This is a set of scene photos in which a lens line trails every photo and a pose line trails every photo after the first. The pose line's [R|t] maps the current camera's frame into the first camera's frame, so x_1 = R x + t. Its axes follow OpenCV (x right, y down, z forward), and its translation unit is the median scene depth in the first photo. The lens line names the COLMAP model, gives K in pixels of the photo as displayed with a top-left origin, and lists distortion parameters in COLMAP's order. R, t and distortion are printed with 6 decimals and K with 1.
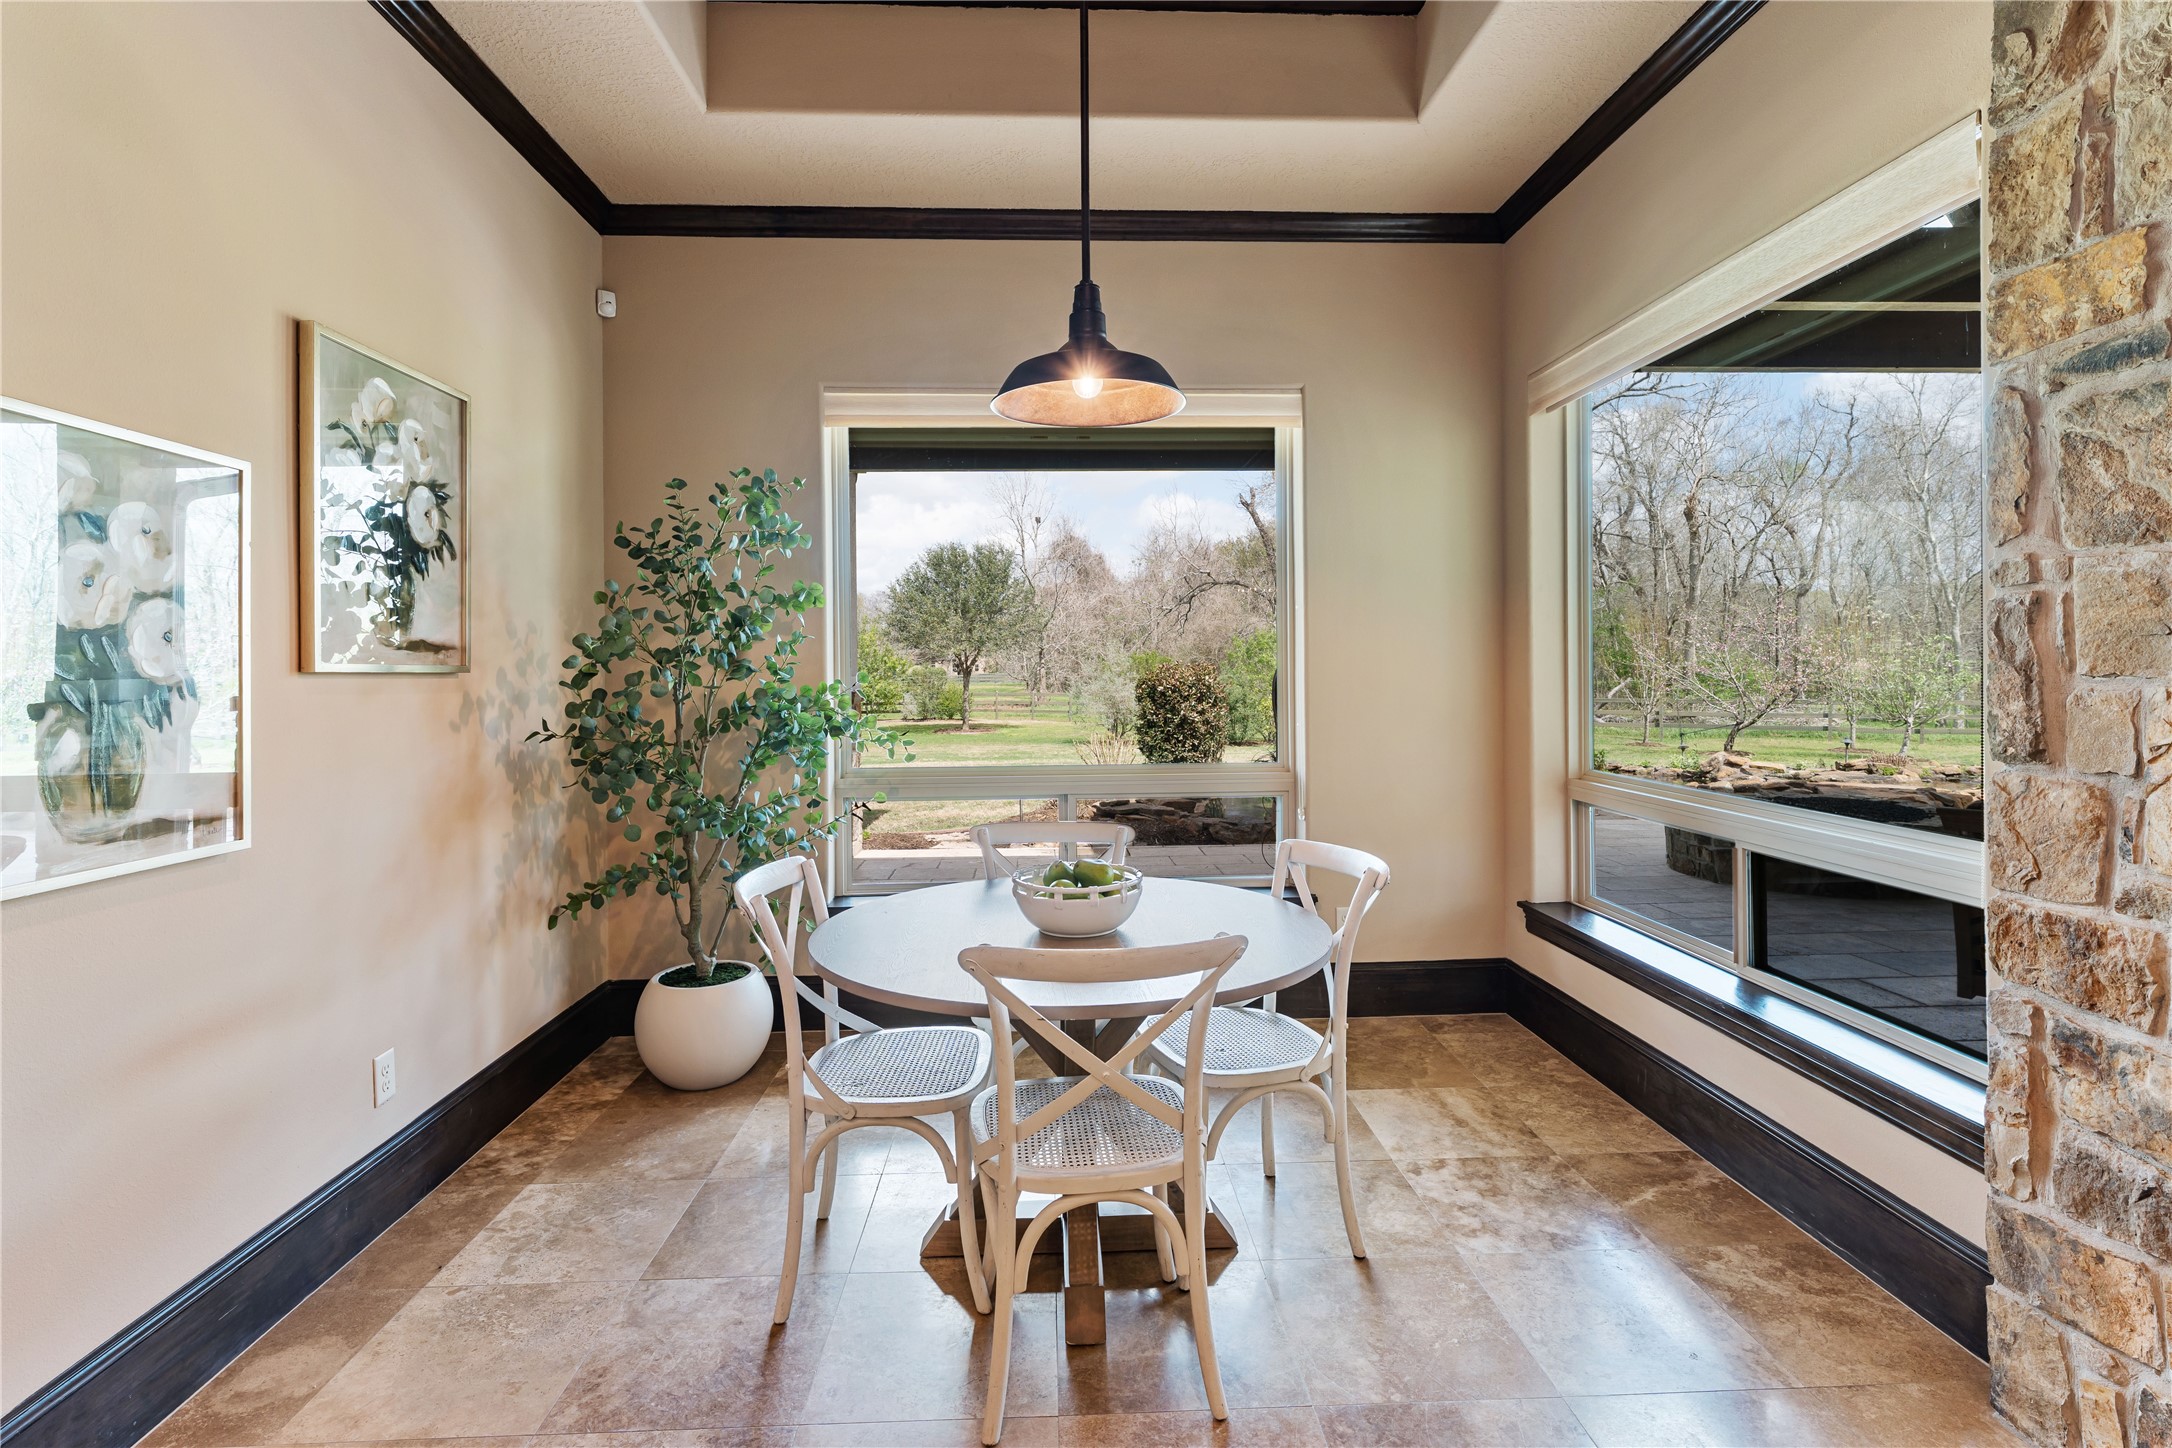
lens RADIAL K [[1023.7, 0, 1077.0], [0, 1023.7, 683.2], [0, 0, 1]] dist [-0.004179, -0.000302]
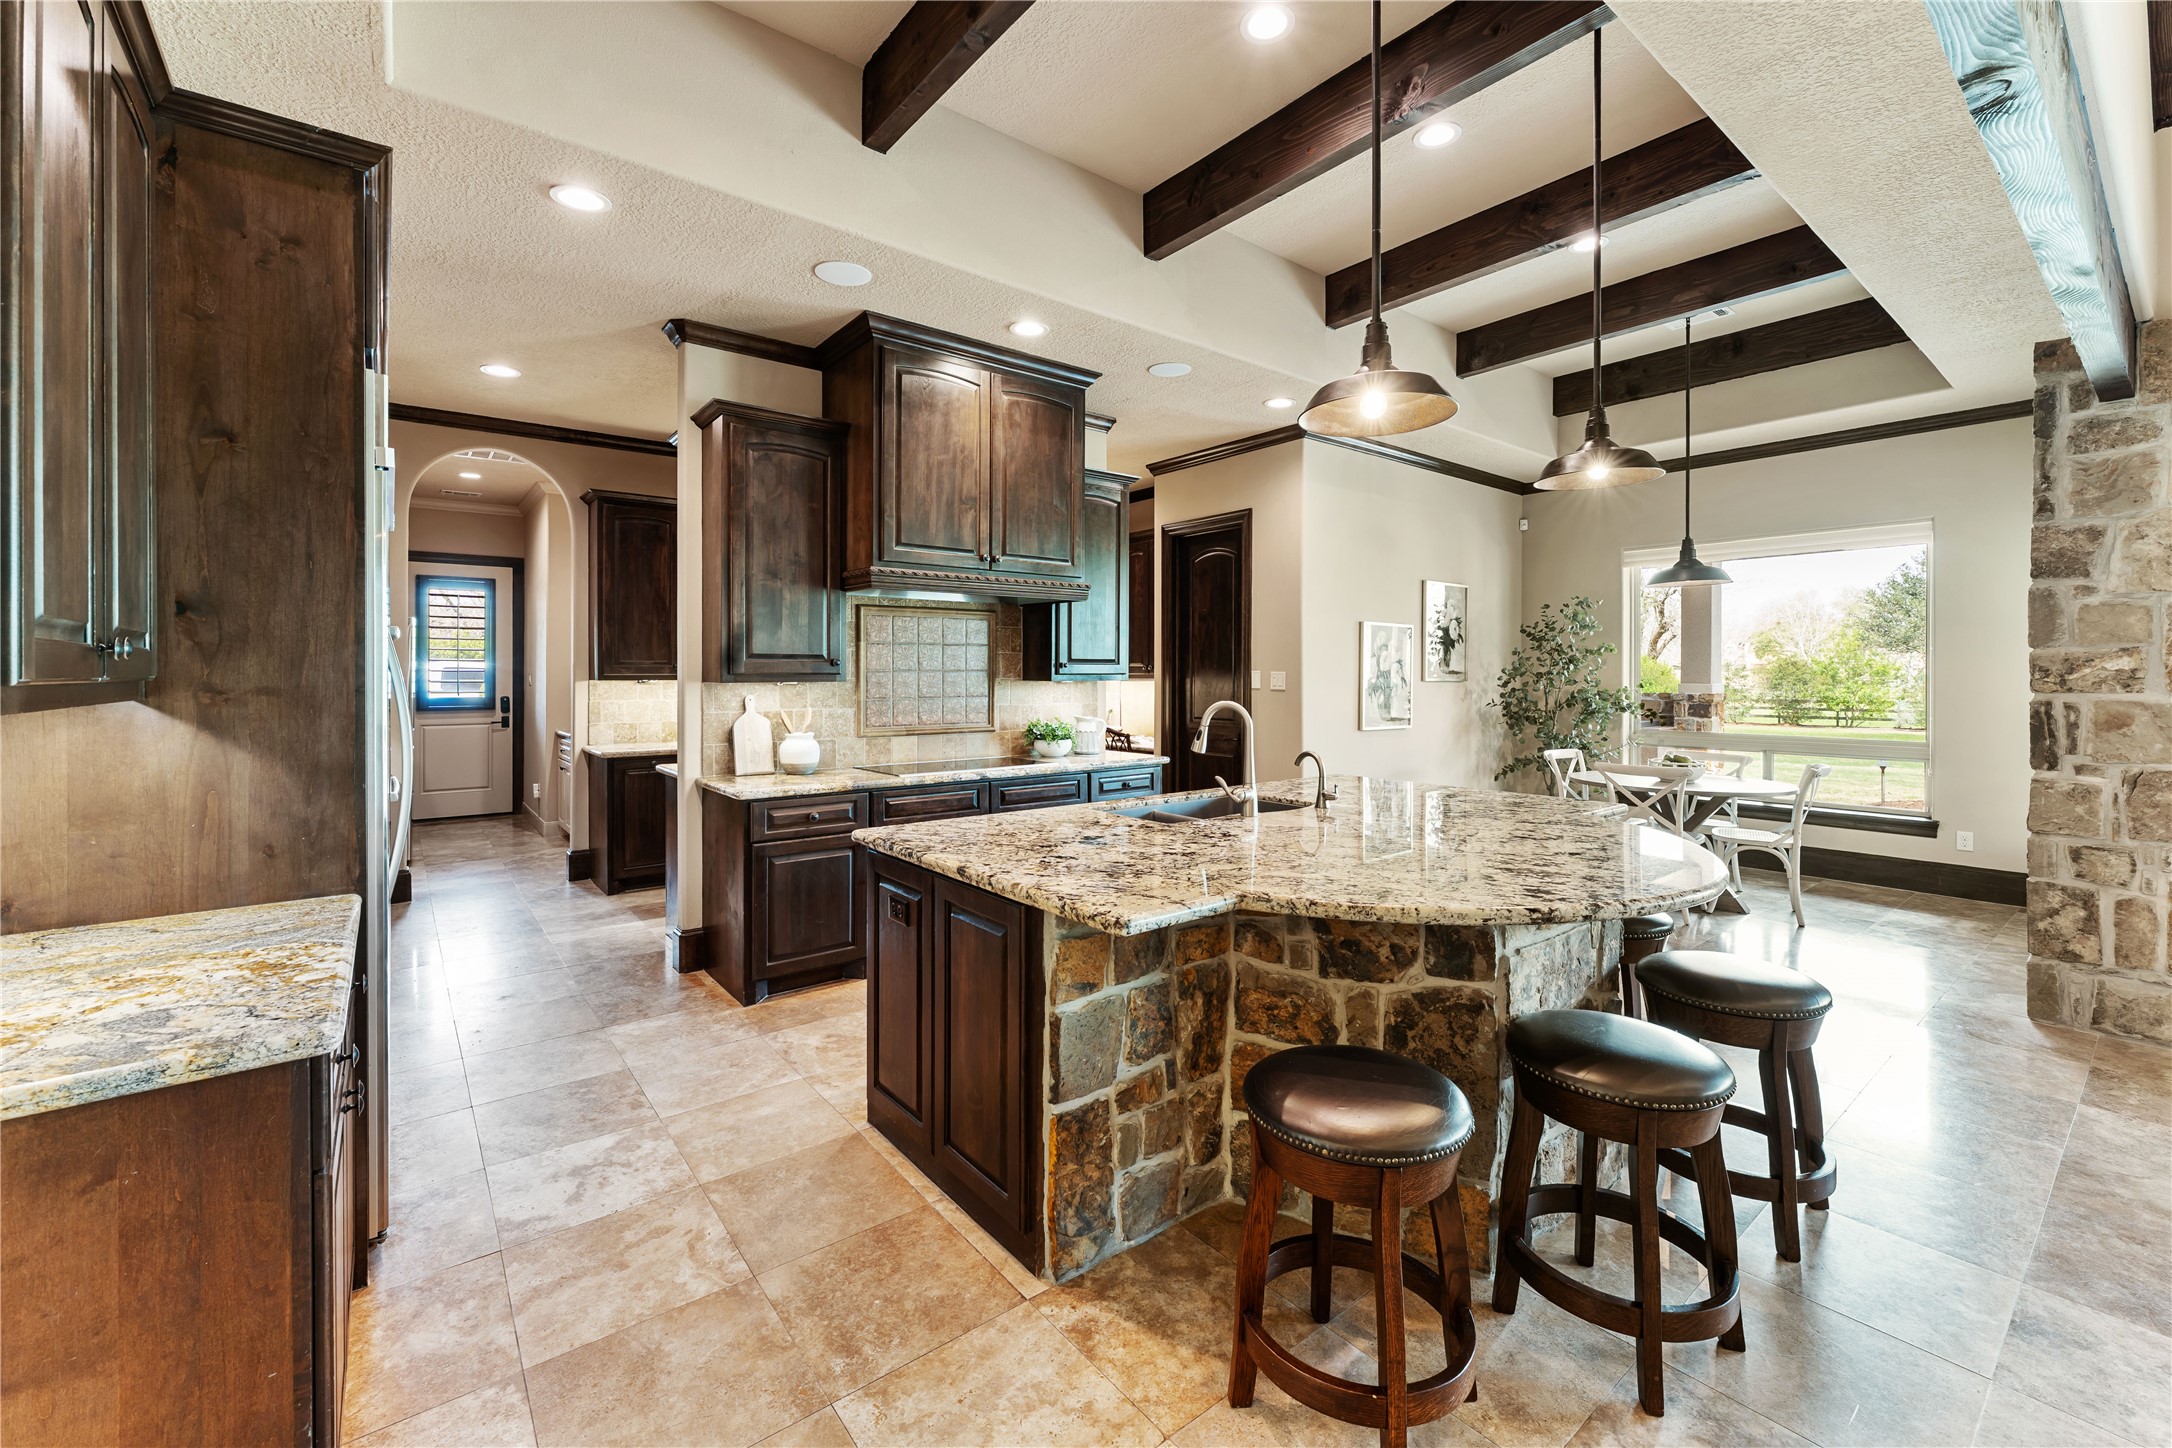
lens RADIAL K [[894.7, 0, 1089.4], [0, 894.7, 668.5], [0, 0, 1]] dist [-0.002075, 0.000628]
pose [[0.593329, 0.003506, -0.804952, 0.748925], [-0.016895, 0.999824, -0.008098, -0.007287], [0.804783, 0.018404, 0.593284, -1.262960]]
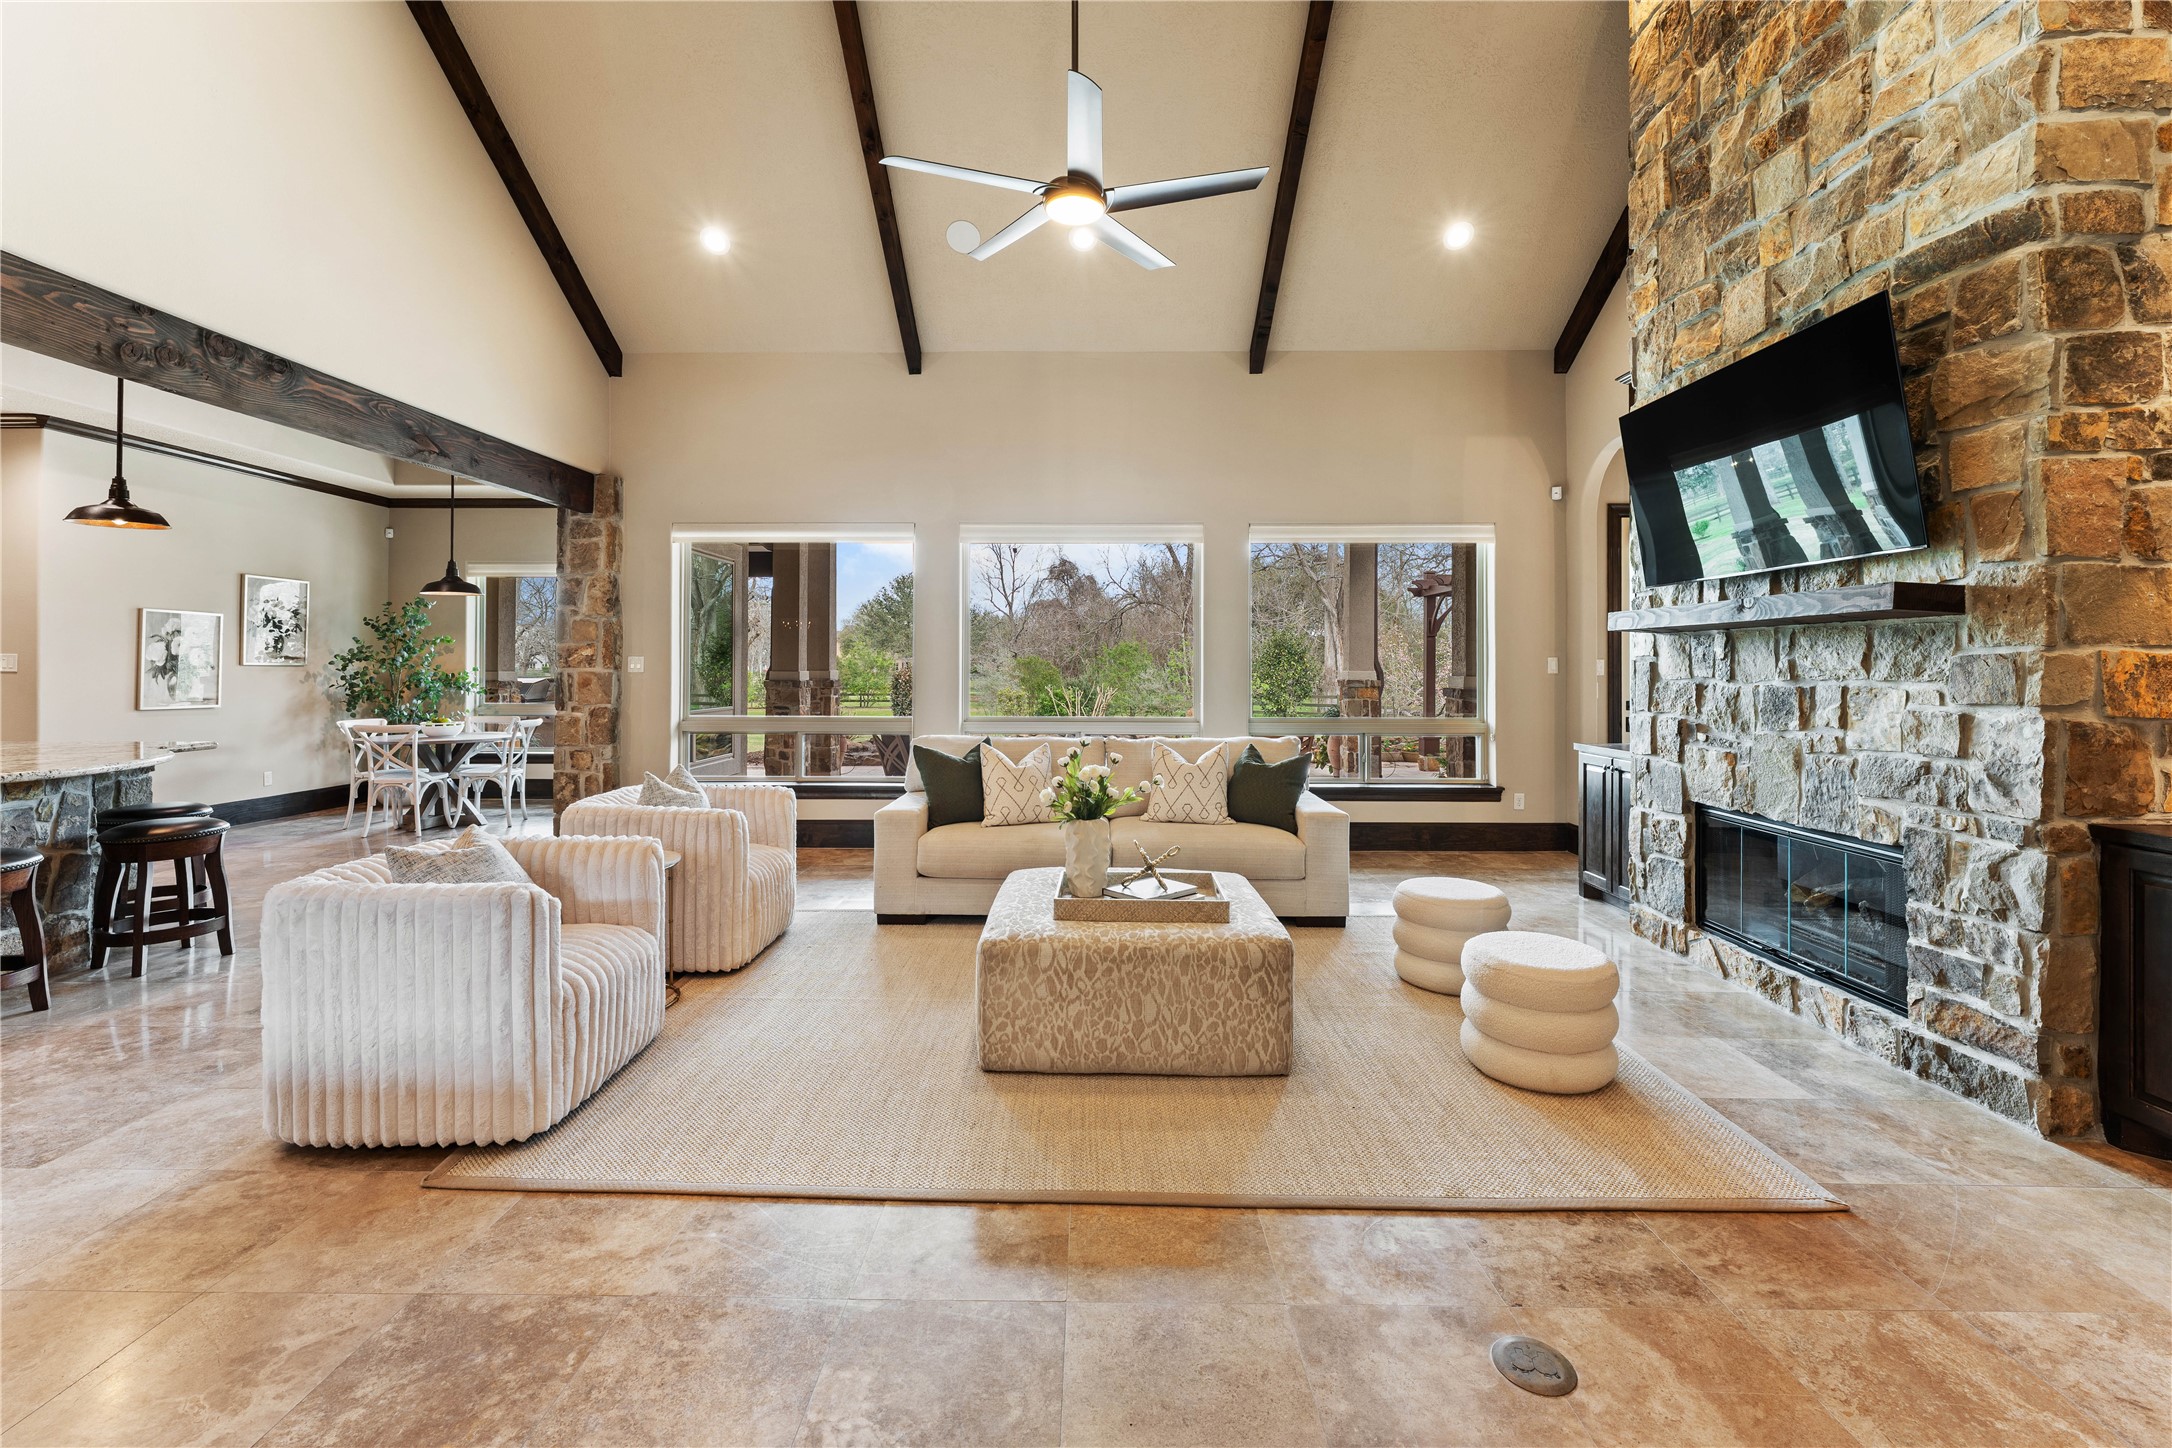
lens RADIAL K [[894.7, 0, 1074.1], [0, 894.7, 662.8], [0, 0, 1]] dist [-0.002075, 0.000628]
pose [[0.998545, 0.010278, -0.052929, 1.880596], [-0.011439, 0.999699, -0.021691, 0.013896], [0.052690, 0.022265, 0.998363, -1.619683]]
